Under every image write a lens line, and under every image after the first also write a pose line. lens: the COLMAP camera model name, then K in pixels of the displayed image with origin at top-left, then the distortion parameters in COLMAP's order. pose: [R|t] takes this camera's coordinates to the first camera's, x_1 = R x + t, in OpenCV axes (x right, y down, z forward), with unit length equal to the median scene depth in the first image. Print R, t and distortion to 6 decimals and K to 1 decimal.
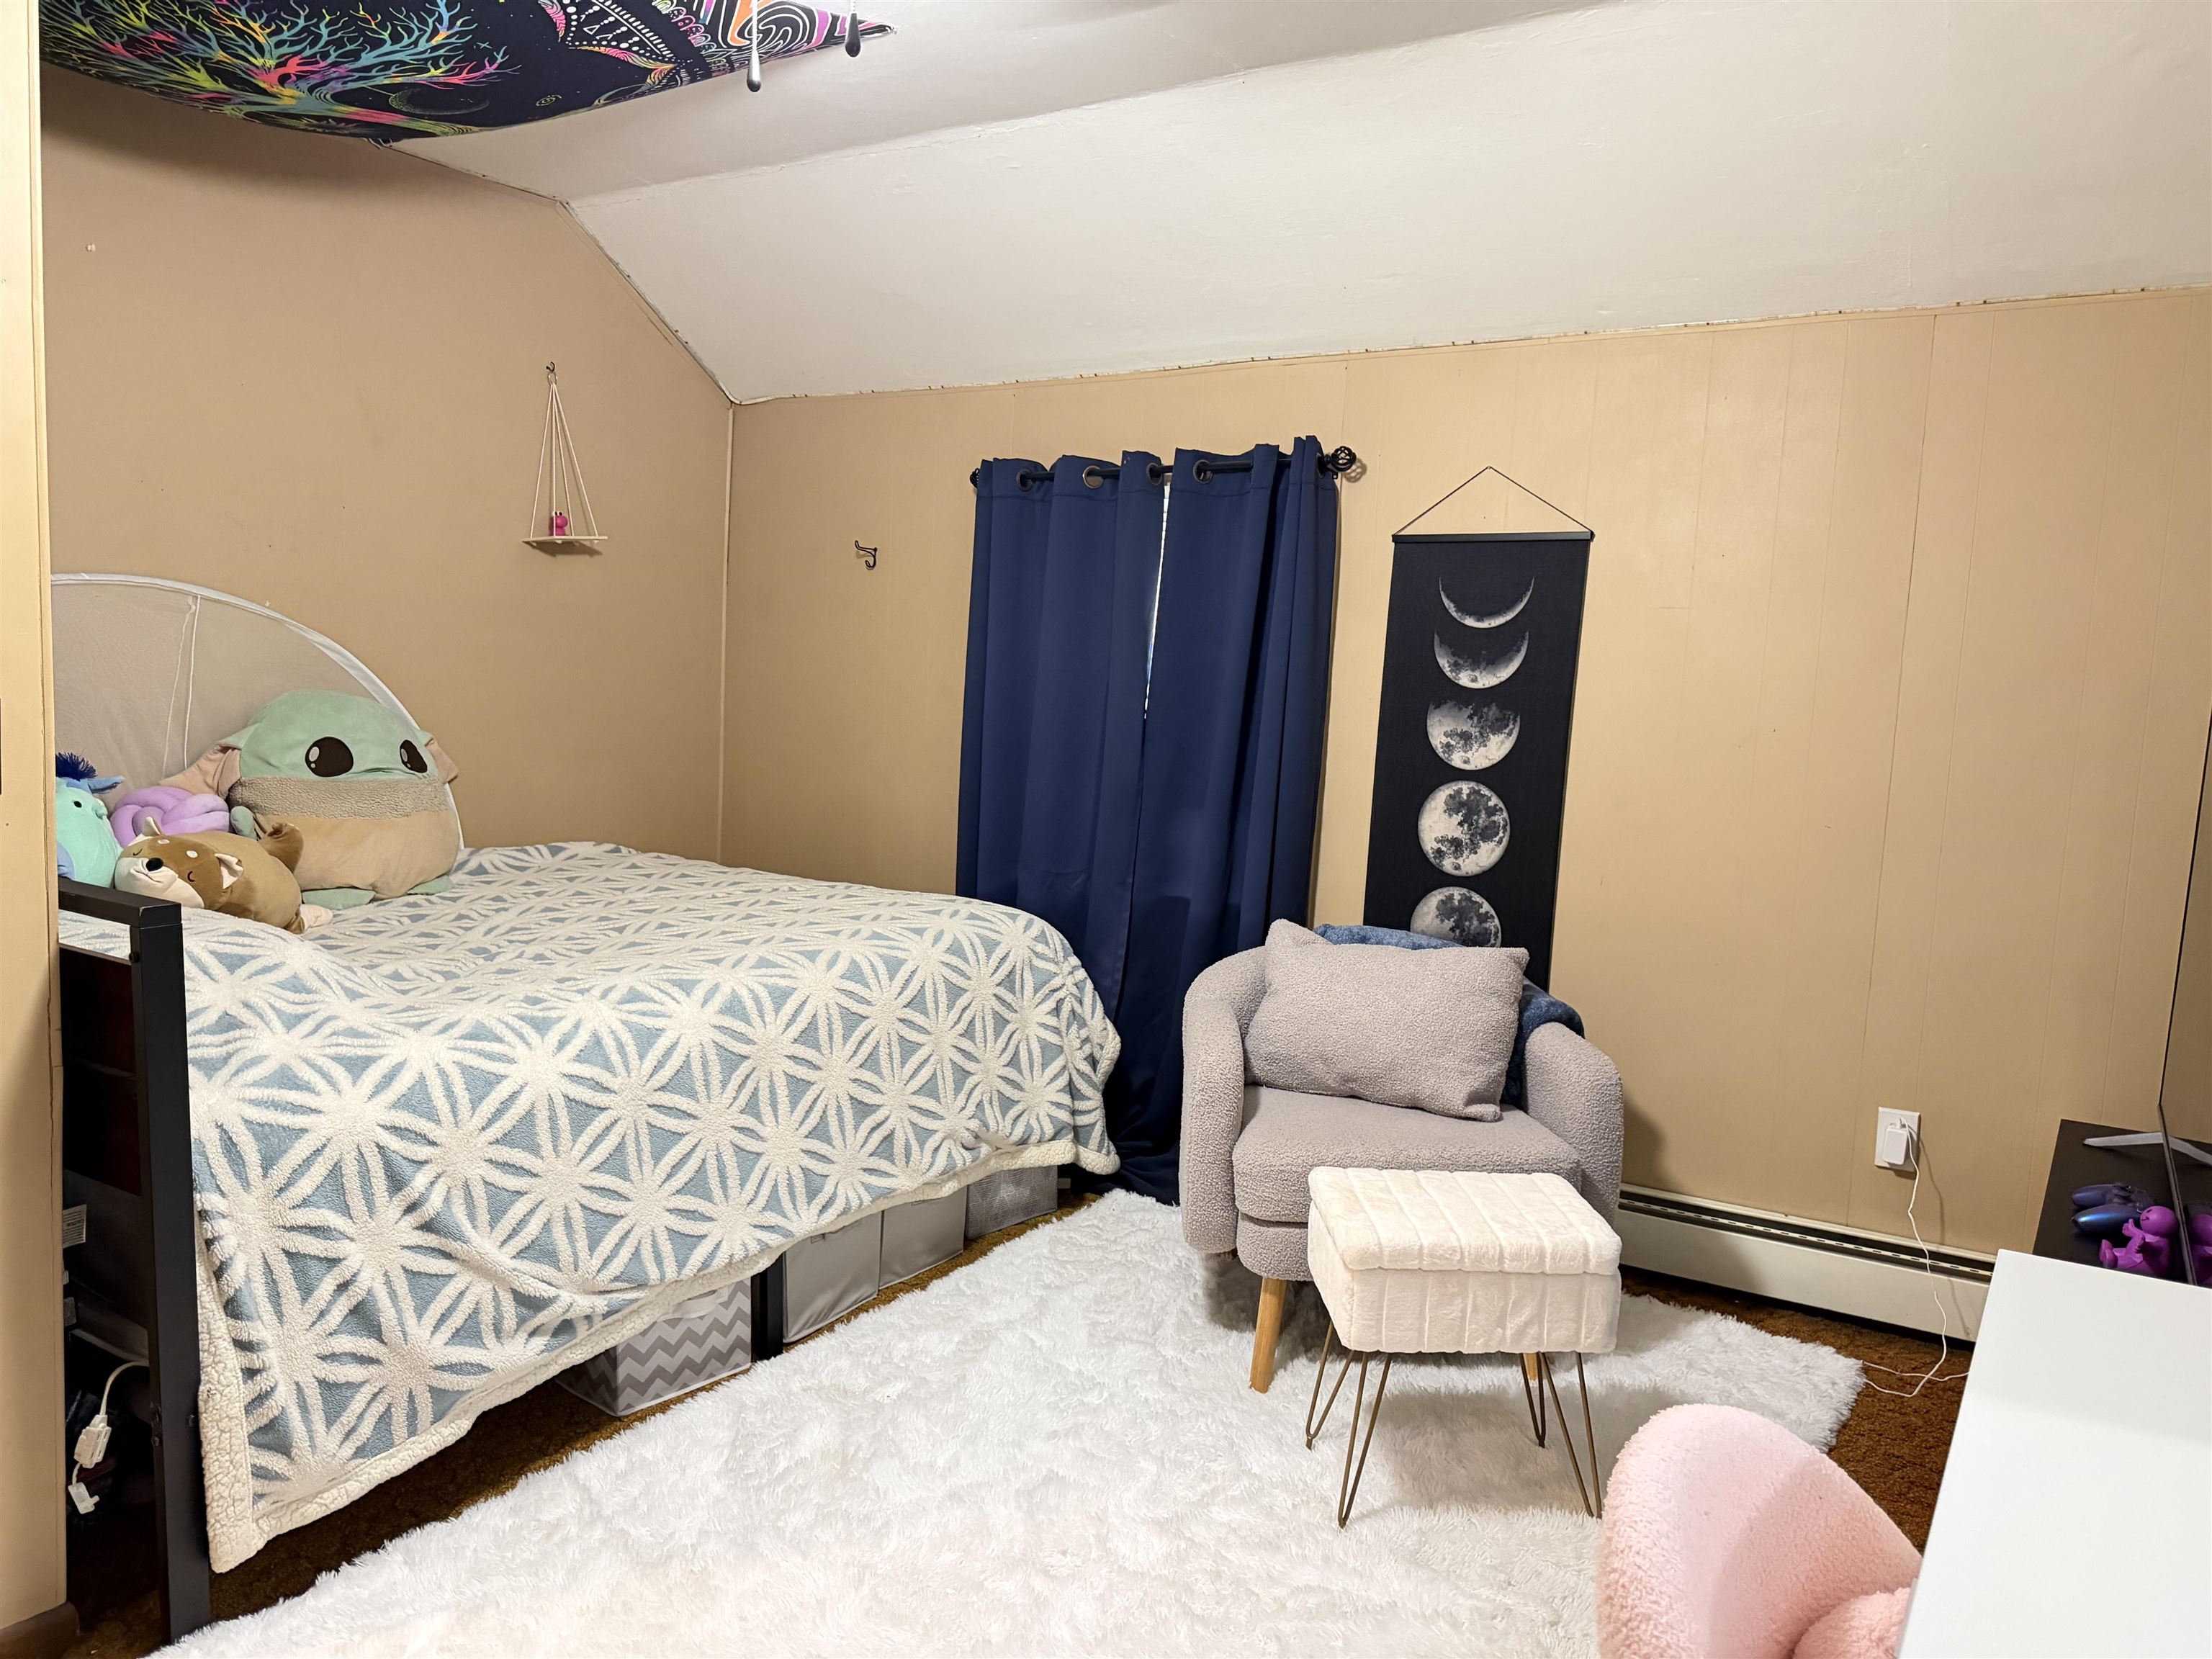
lens RADIAL K [[1562.3, 0, 1109.6], [0, 1562.3, 825.6], [0, 0, 1]] dist [0.046530, -0.055642]
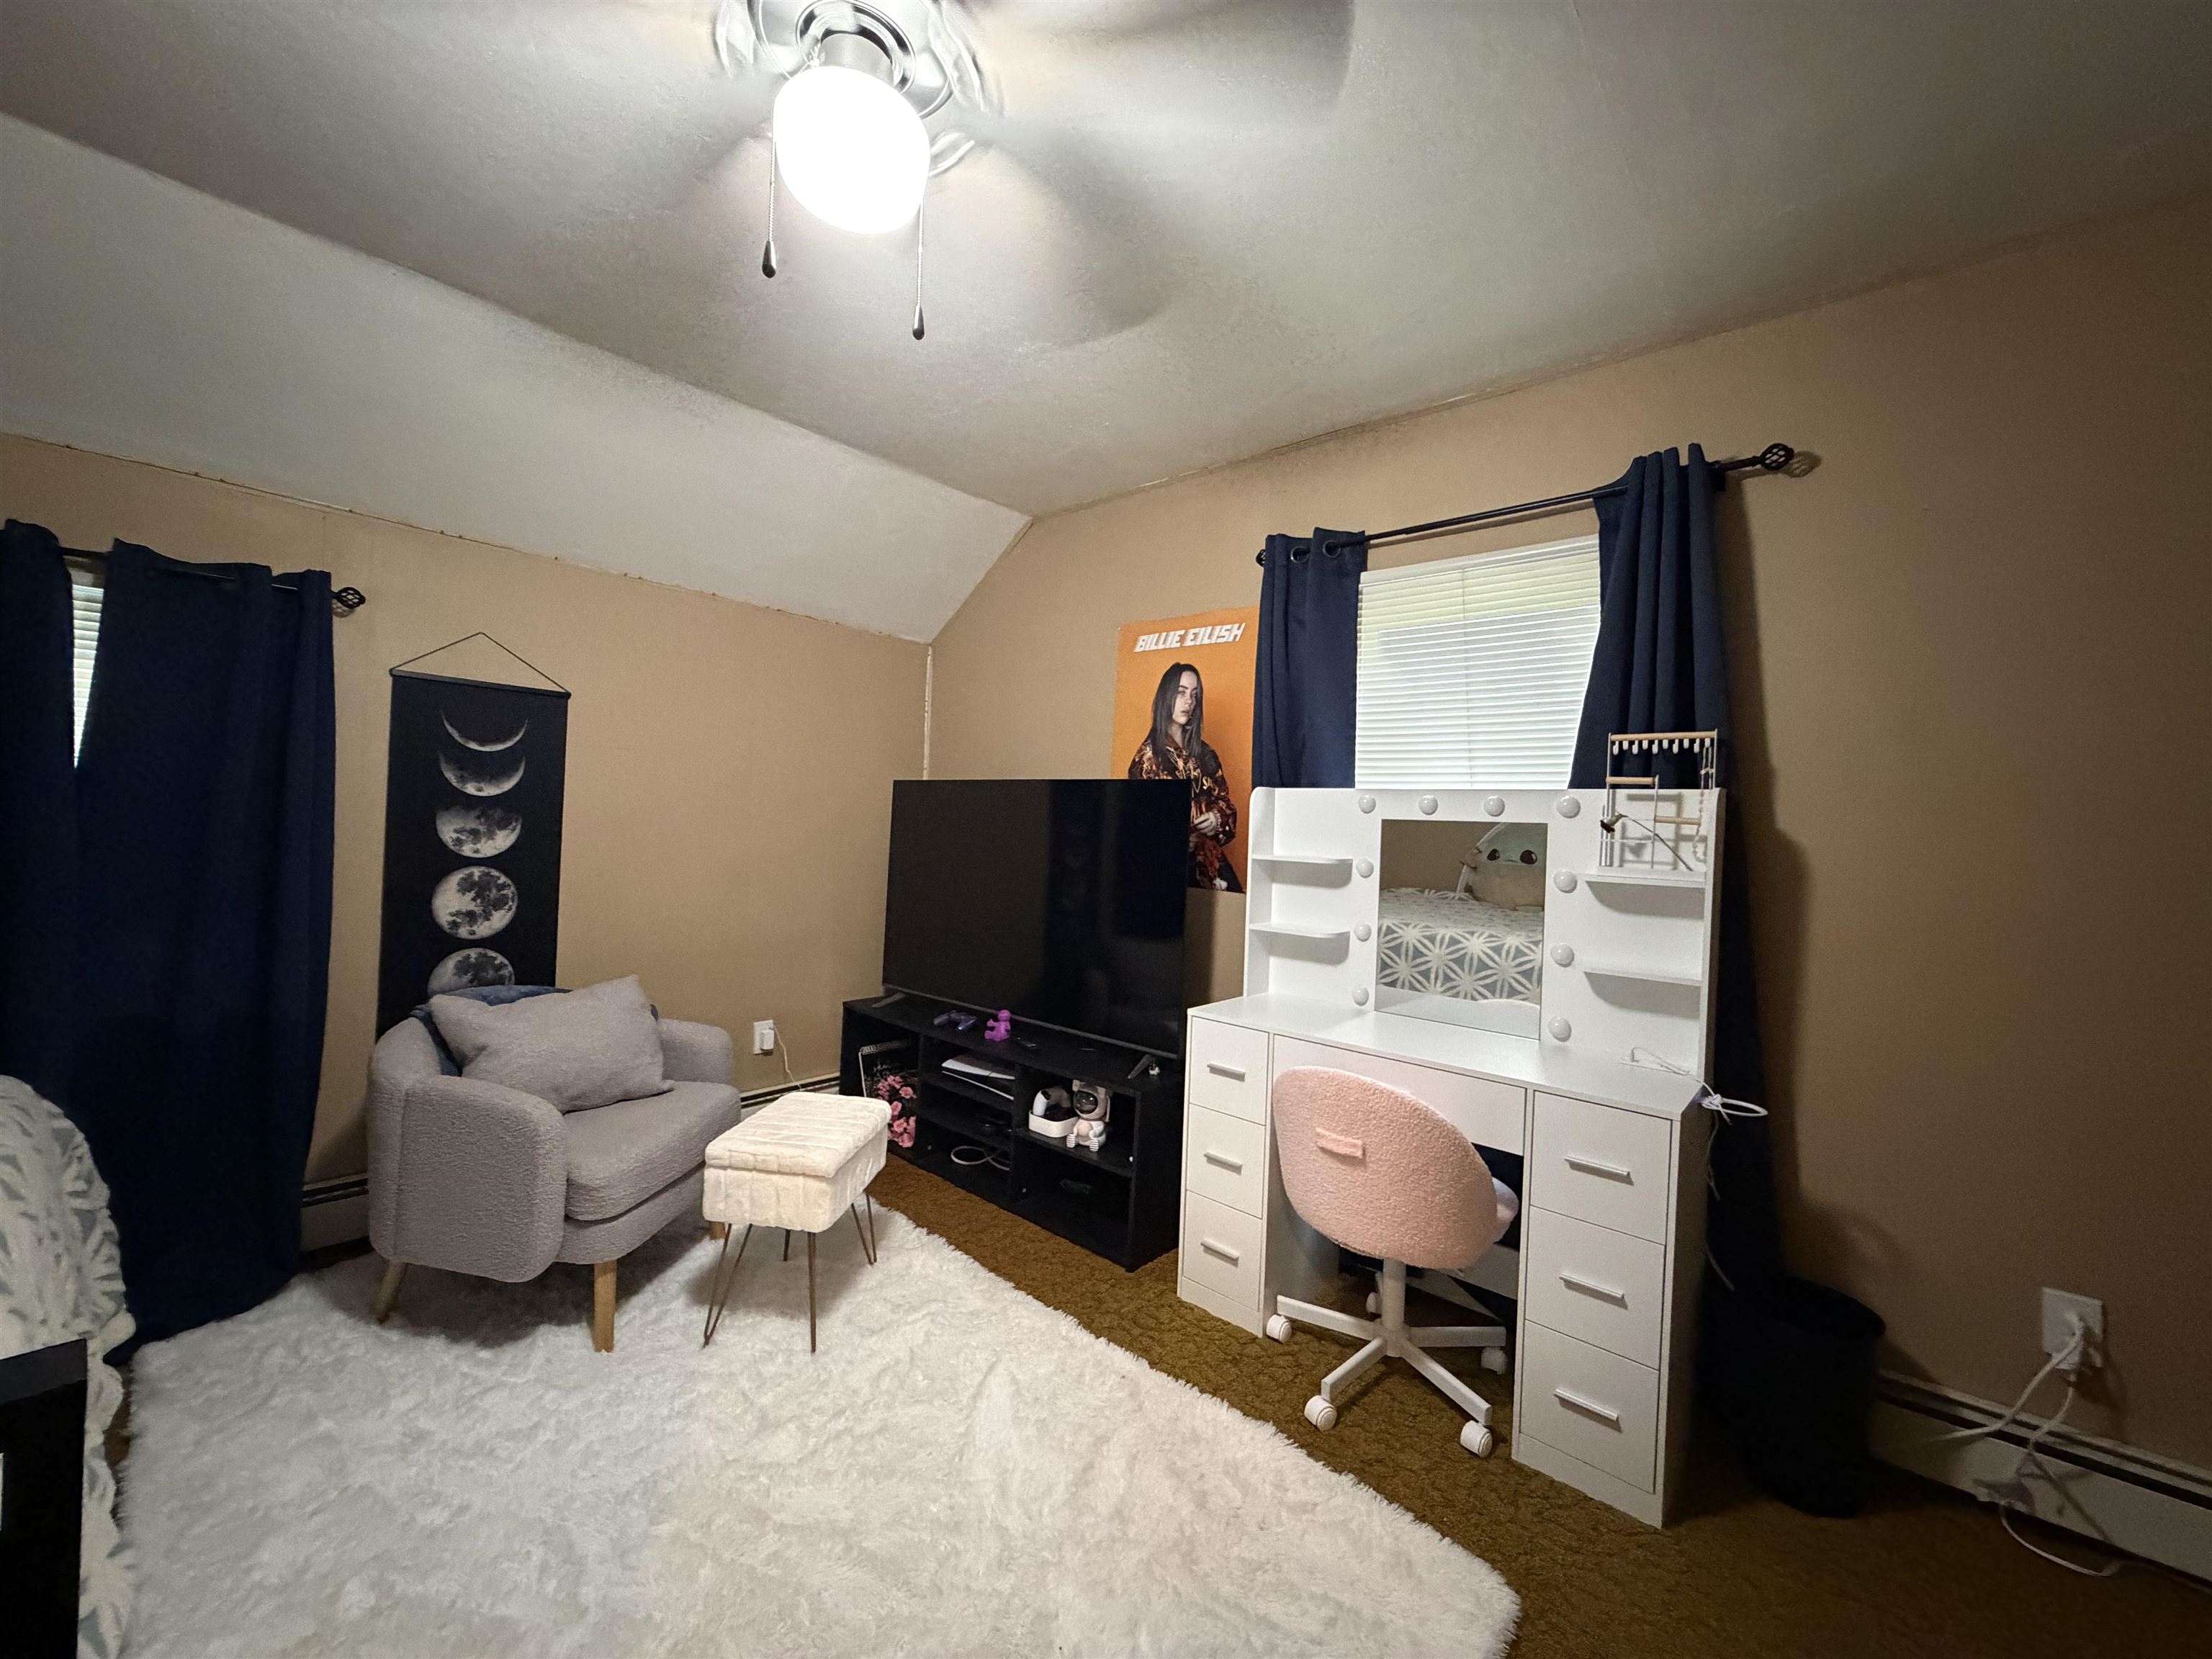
lens RADIAL K [[878.4, 0, 1107.6], [0, 878.4, 828.9], [0, 0, 1]] dist [-0.000033, 0.000389]
pose [[0.164702, -0.032600, 0.985804, -0.411054], [0.067555, 0.997480, 0.021700, -0.040171], [-0.984027, 0.063022, 0.166490, 0.354613]]
